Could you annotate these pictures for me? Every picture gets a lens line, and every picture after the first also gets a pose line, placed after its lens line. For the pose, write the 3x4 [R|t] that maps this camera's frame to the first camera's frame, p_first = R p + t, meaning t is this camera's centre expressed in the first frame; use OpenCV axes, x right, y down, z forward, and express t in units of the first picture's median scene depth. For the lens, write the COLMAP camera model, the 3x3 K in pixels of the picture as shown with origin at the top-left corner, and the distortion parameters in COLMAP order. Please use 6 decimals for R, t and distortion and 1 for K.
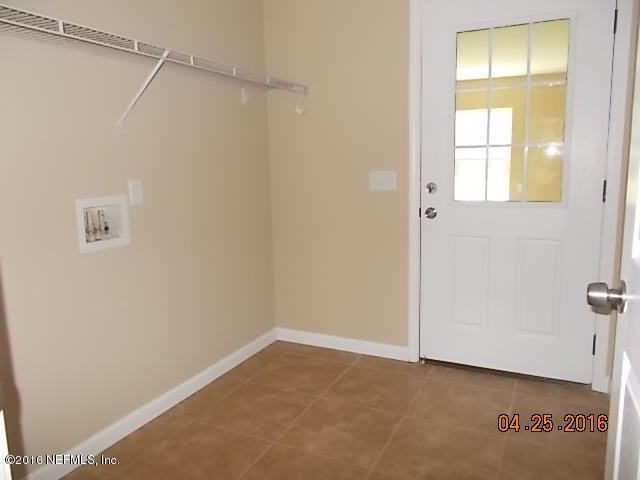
lens RADIAL K [[508.2, 0, 320.0], [0, 508.2, 240.0], [0, 0, 1]] dist [-0.007167, -0.008772]
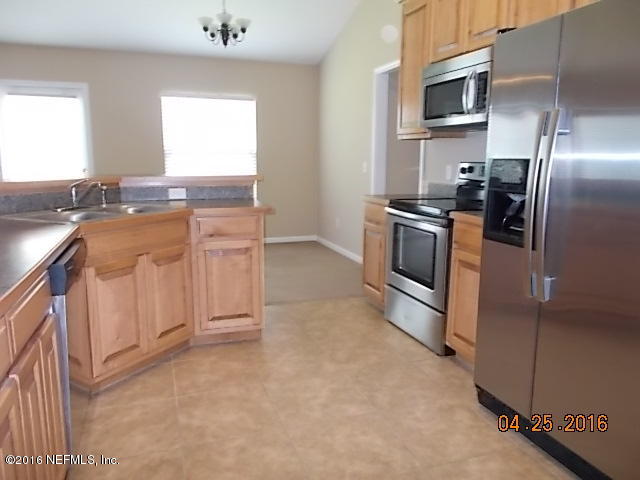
lens RADIAL K [[508.2, 0, 320.0], [0, 508.2, 240.0], [0, 0, 1]] dist [-0.007167, -0.008772]
pose [[-0.723286, 0.114916, -0.680920, 0.765541], [-0.113455, 0.952881, 0.281329, -0.278801], [0.681165, 0.280735, -0.676167, 1.671229]]
